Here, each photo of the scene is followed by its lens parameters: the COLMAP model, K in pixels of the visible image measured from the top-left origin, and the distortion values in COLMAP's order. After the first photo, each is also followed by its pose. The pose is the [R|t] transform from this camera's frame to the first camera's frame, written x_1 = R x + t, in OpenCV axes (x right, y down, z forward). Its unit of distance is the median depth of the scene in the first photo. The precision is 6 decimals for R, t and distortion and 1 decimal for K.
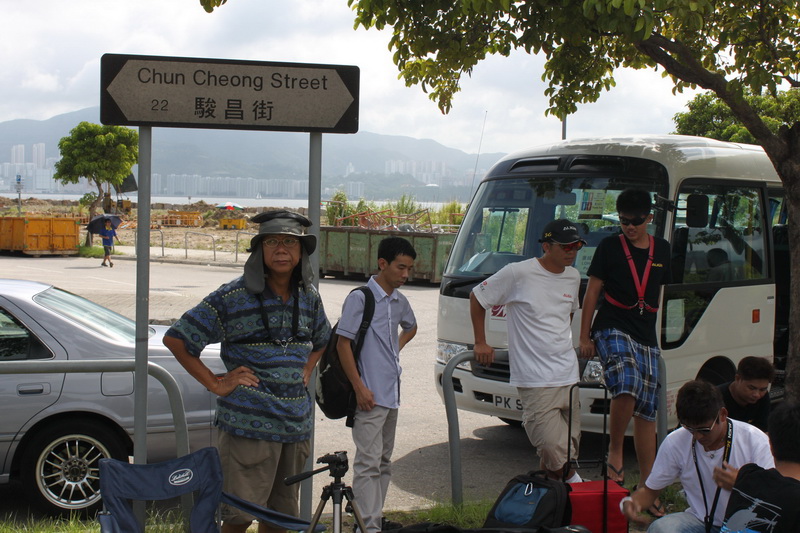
lens RADIAL K [[1185.5, 0, 400.0], [0, 1185.5, 266.6], [0, 0, 1]] dist [-0.033116, 0.000000]
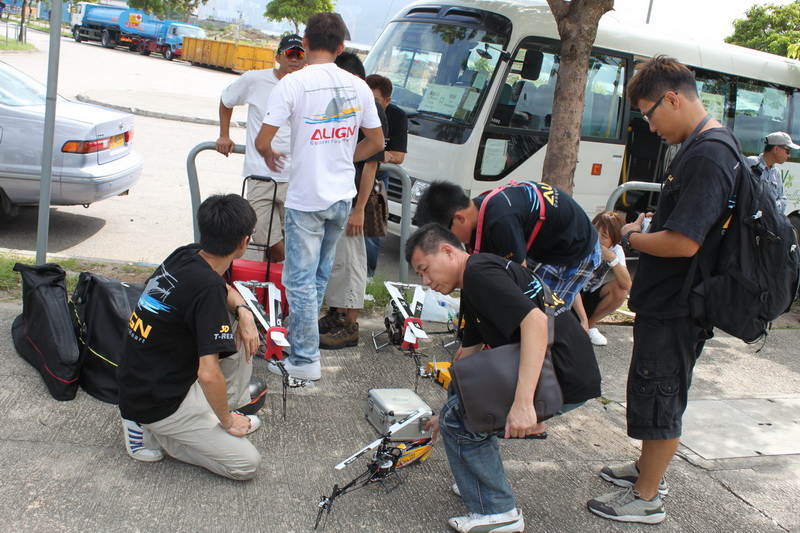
lens RADIAL K [[906.7, 0, 400.1], [0, 906.7, 266.0], [0, 0, 1]] dist [-0.022982, 0.000000]
pose [[0.976200, 0.163623, -0.142338, 0.248817], [-0.138365, 0.975297, 0.172194, 0.007545], [0.166997, -0.148401, 0.974725, 0.087919]]
